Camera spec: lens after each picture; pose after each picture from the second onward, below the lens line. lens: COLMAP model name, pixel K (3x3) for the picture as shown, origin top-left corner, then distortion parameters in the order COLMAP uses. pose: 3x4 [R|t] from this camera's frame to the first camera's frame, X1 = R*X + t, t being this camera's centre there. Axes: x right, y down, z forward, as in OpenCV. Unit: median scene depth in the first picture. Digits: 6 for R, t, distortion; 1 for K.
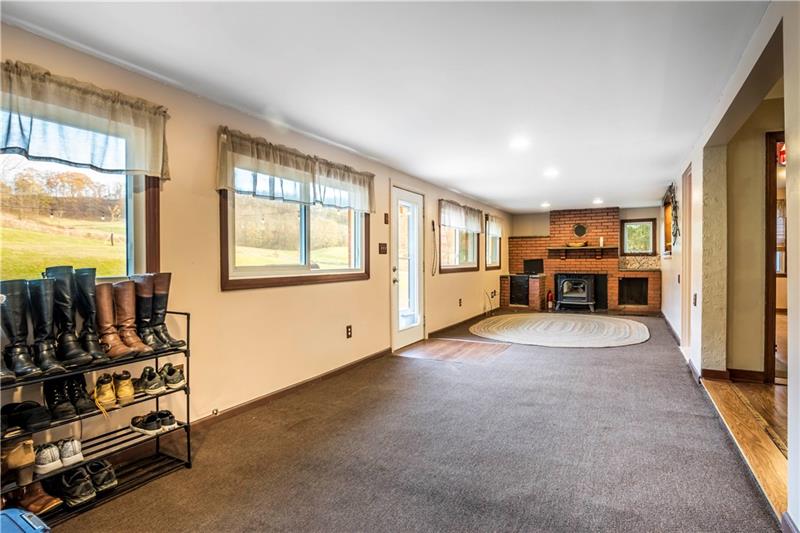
lens RADIAL K [[408.3, 0, 400.0], [0, 408.3, 266.5], [0, 0, 1]] dist [0.000506, -0.000047]
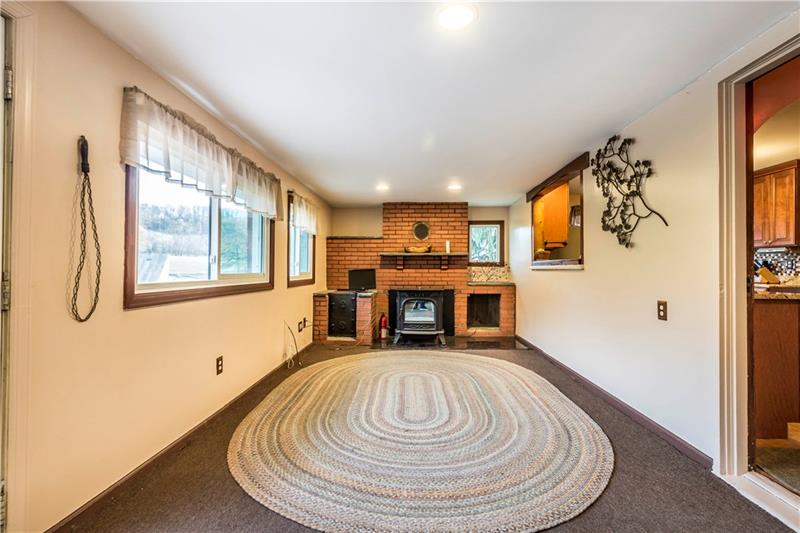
lens RADIAL K [[349.4, 0, 399.2], [0, 349.4, 262.3], [0, 0, 1]] dist [0.008282, -0.000953]
pose [[0.891906, 0.018055, 0.451860, 0.119567], [-0.001450, 0.999312, -0.037067, -0.007764], [-0.452218, 0.032405, 0.891318, 0.459366]]
